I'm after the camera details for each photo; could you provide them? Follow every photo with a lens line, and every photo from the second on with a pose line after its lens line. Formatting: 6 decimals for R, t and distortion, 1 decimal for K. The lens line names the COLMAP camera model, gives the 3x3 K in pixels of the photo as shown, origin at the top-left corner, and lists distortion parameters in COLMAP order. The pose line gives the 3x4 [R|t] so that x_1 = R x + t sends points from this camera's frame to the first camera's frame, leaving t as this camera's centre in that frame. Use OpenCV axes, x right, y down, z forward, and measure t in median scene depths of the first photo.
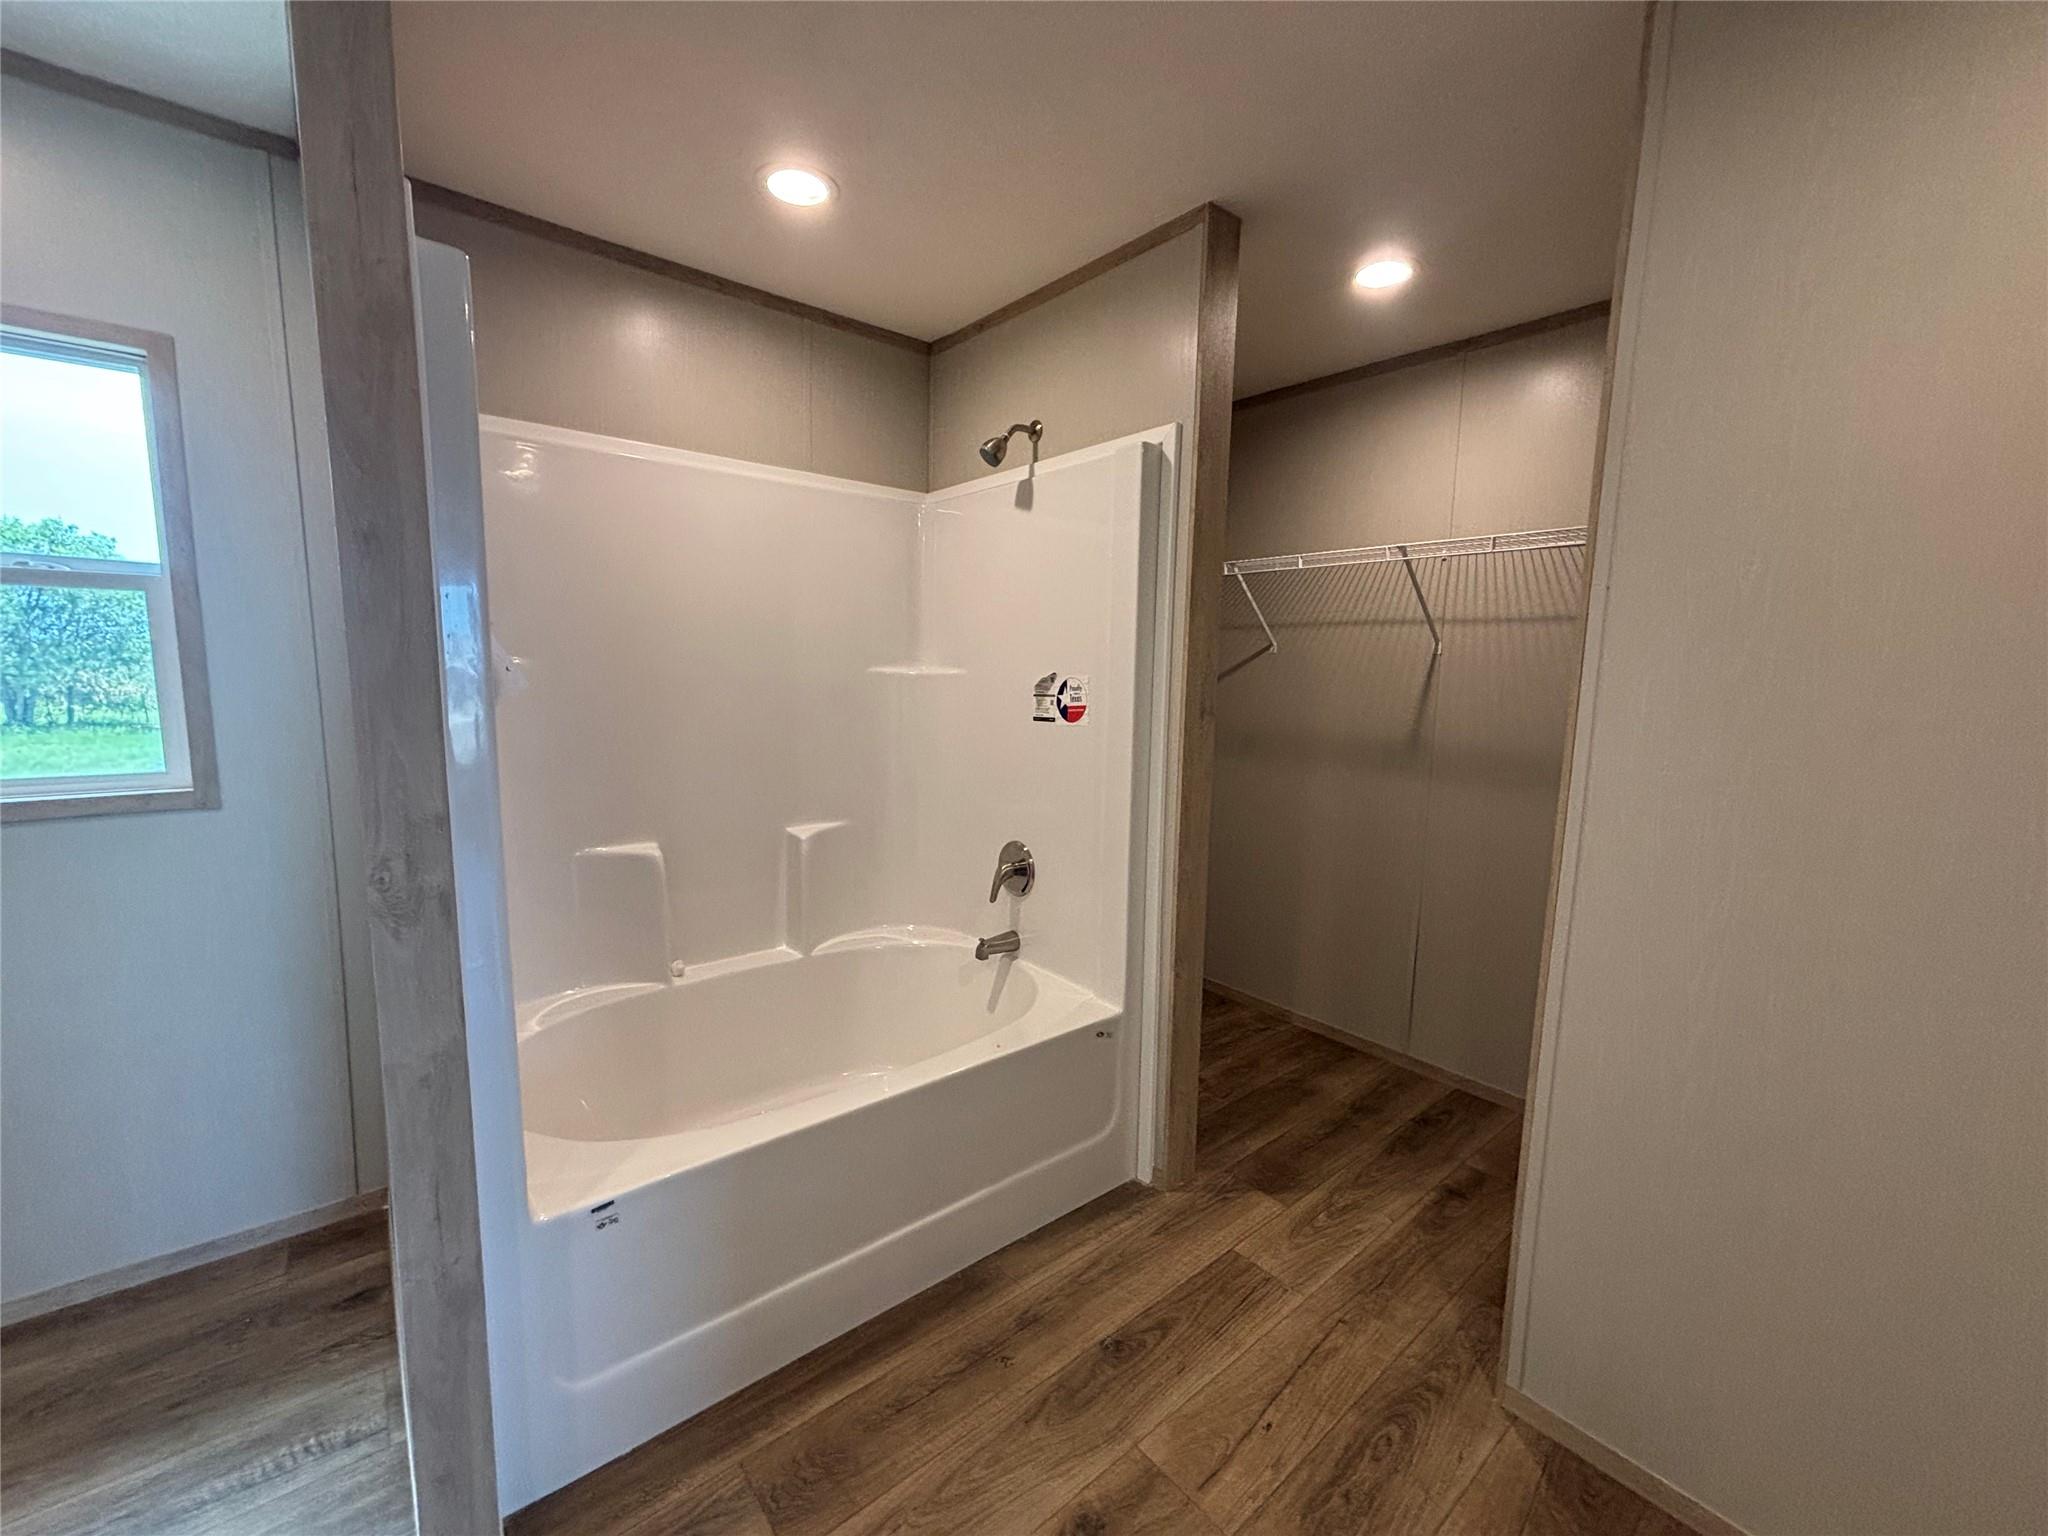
lens RADIAL K [[825.7, 0, 1017.0], [0, 825.7, 757.8], [0, 0, 1]] dist [0.003480, -0.000223]
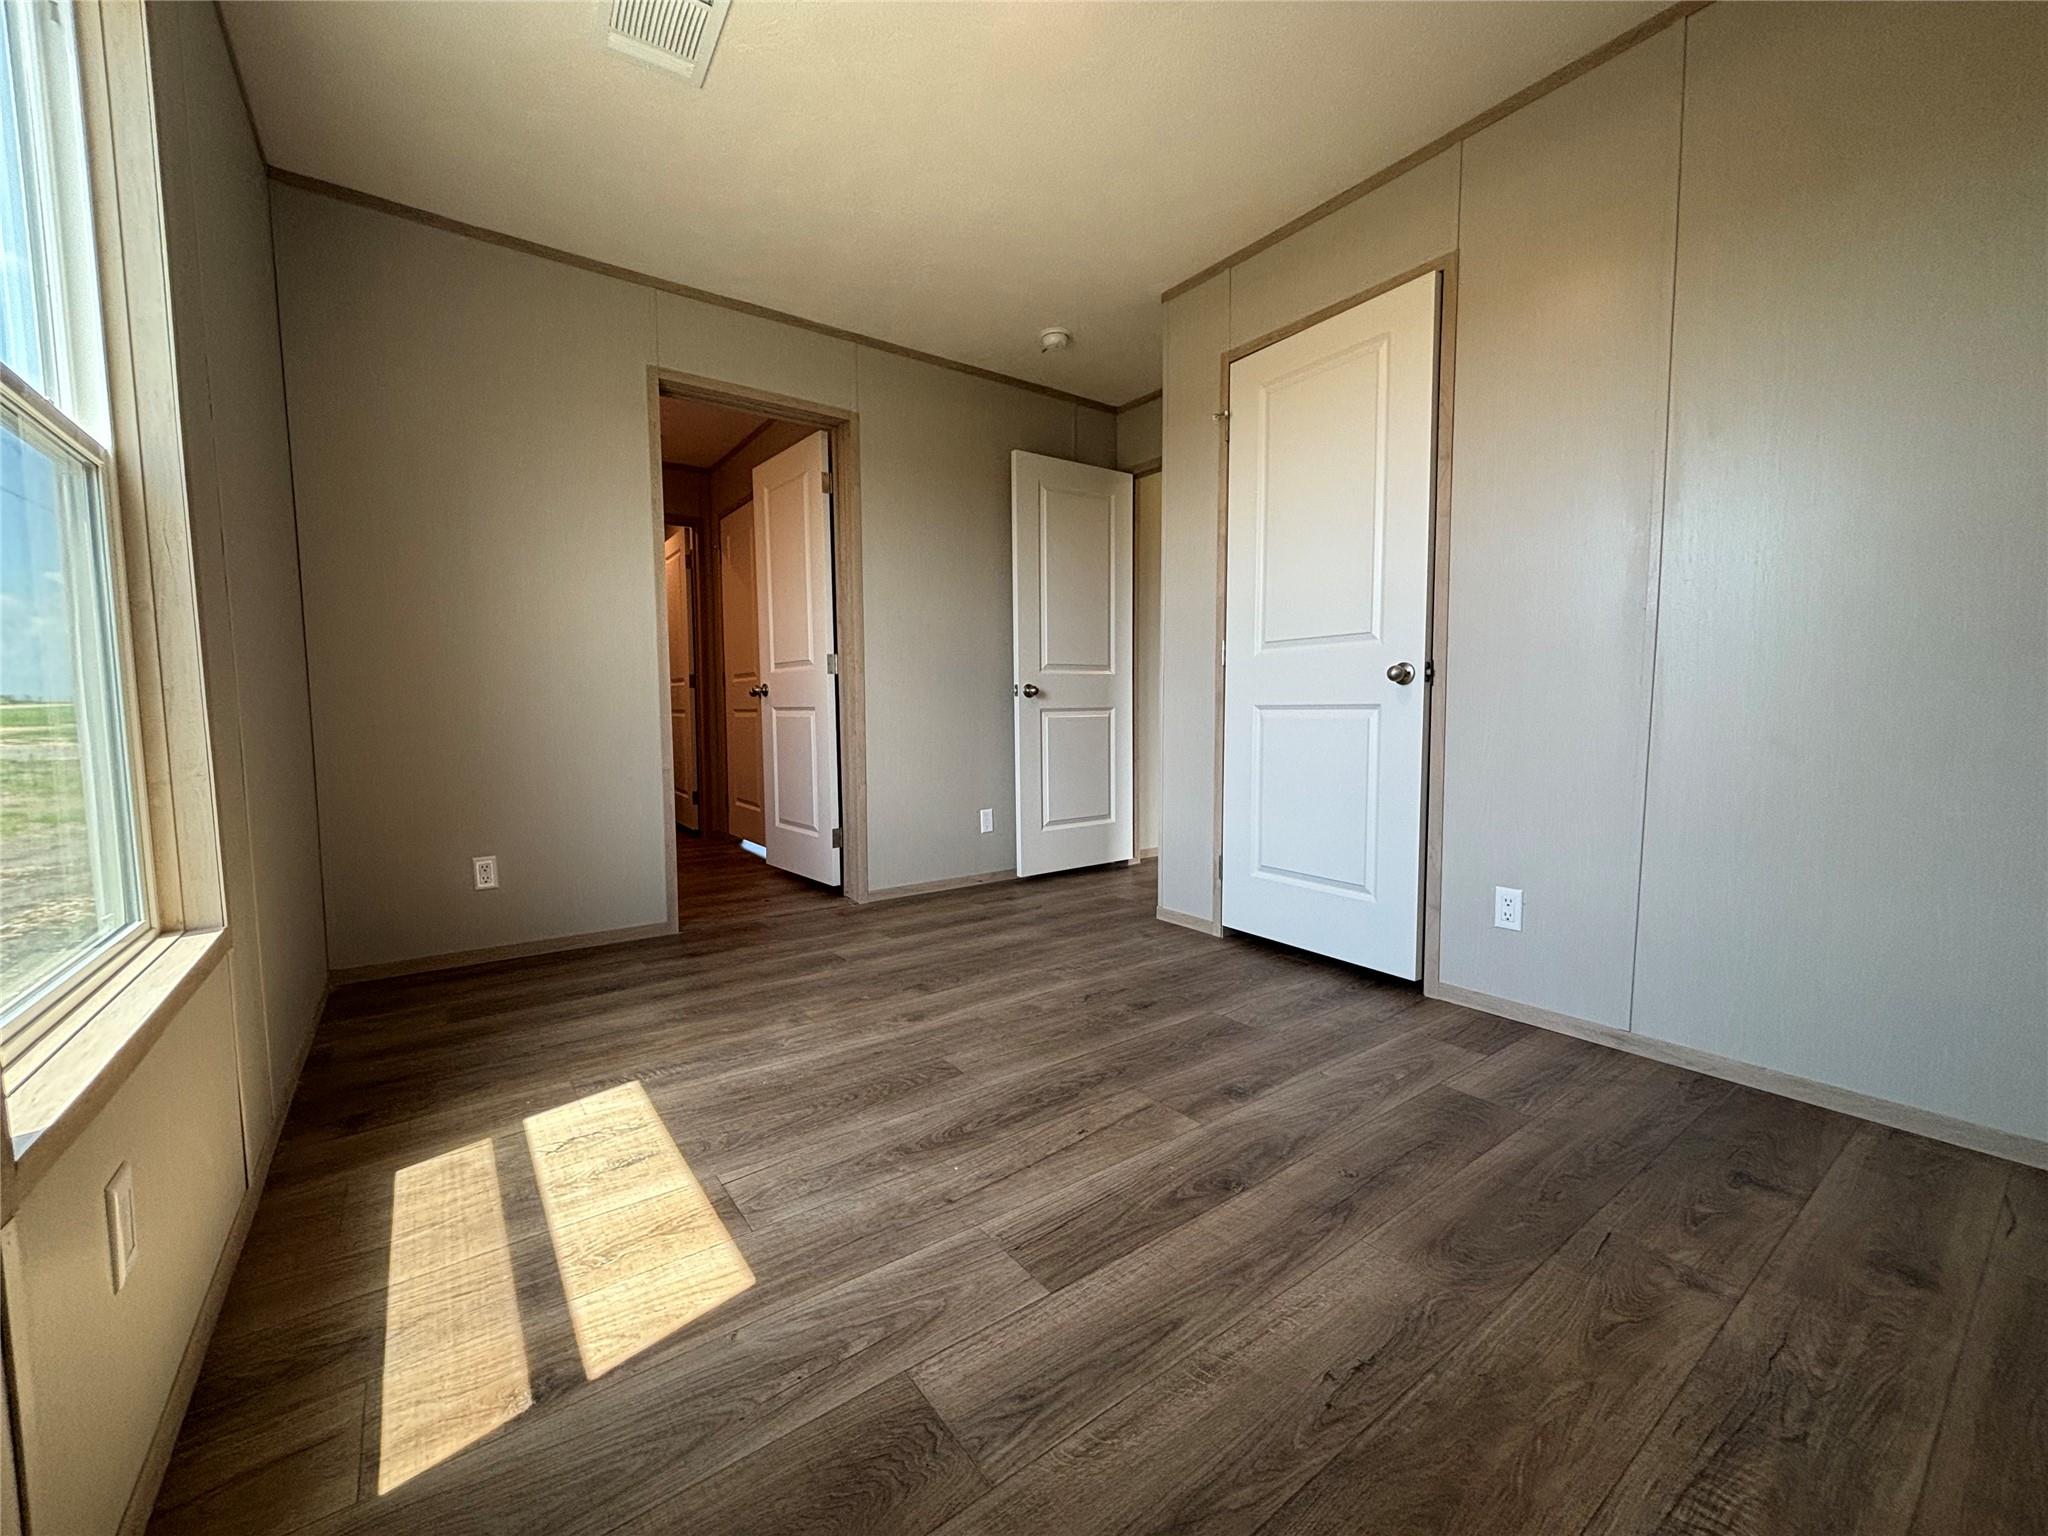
lens RADIAL K [[825.7, 0, 1023.5], [0, 825.7, 768.5], [0, 0, 1]] dist [0.003480, -0.000223]
pose [[-0.998770, -0.014791, 0.047326, 0.311388], [-0.005348, 0.981039, 0.193738, 0.114005], [-0.049294, 0.193246, -0.979911, 1.841540]]
